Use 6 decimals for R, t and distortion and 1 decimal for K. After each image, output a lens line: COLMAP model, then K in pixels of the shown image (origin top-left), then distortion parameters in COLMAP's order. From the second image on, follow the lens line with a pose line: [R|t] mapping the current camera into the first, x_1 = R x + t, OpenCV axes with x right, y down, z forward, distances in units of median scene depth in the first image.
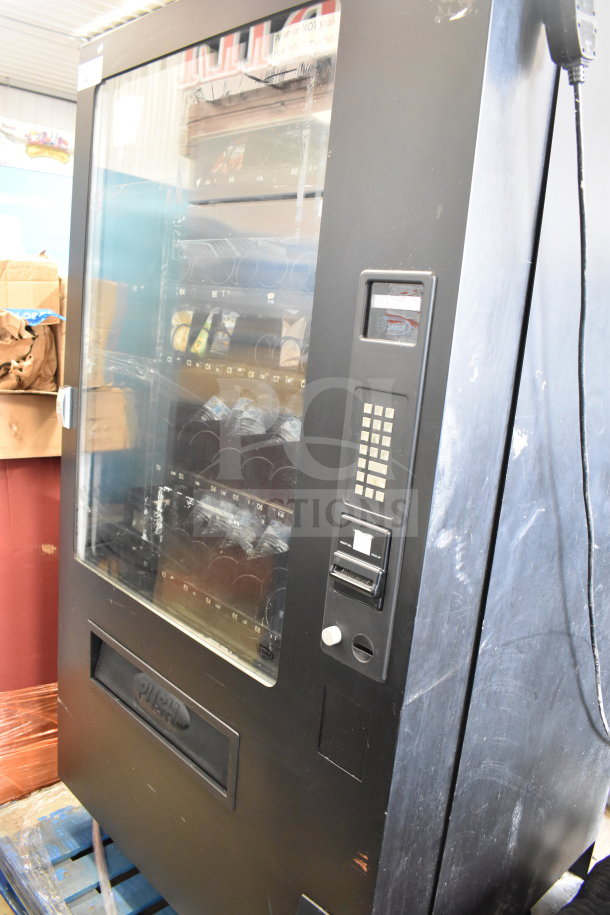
lens RADIAL K [[701.9, 0, 305.0], [0, 701.9, 457.5], [0, 0, 1]] dist [-0.099453, -0.003241]
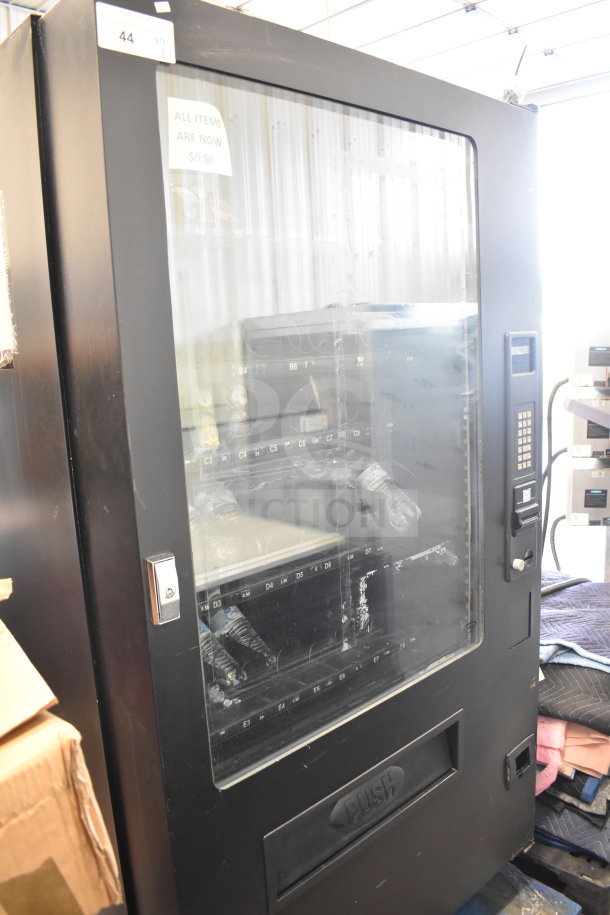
lens RADIAL K [[701.9, 0, 305.0], [0, 701.9, 457.5], [0, 0, 1]] dist [-0.099453, -0.003241]
pose [[0.025948, -0.260054, 0.965245, -1.505435], [0.248499, 0.936940, 0.245748, -0.500051], [-0.968285, 0.233486, 0.088935, 1.359503]]
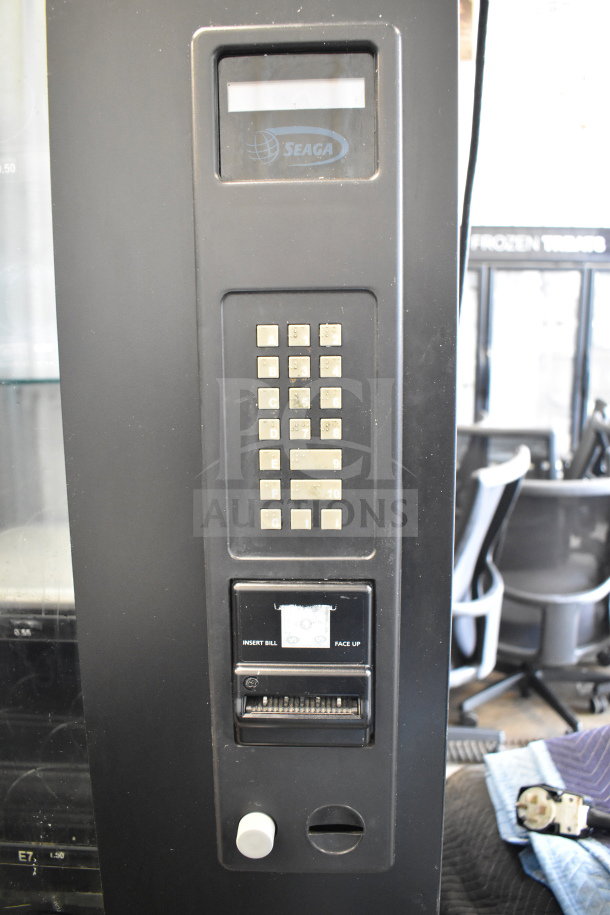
lens RADIAL K [[701.9, 0, 305.0], [0, 701.9, 457.5], [0, 0, 1]] dist [-0.099453, -0.003241]
pose [[0.721407, -0.210570, 0.659721, -0.201596], [0.210090, 0.974301, 0.081243, -0.025665], [-0.659874, 0.079992, 0.747106, 0.656980]]
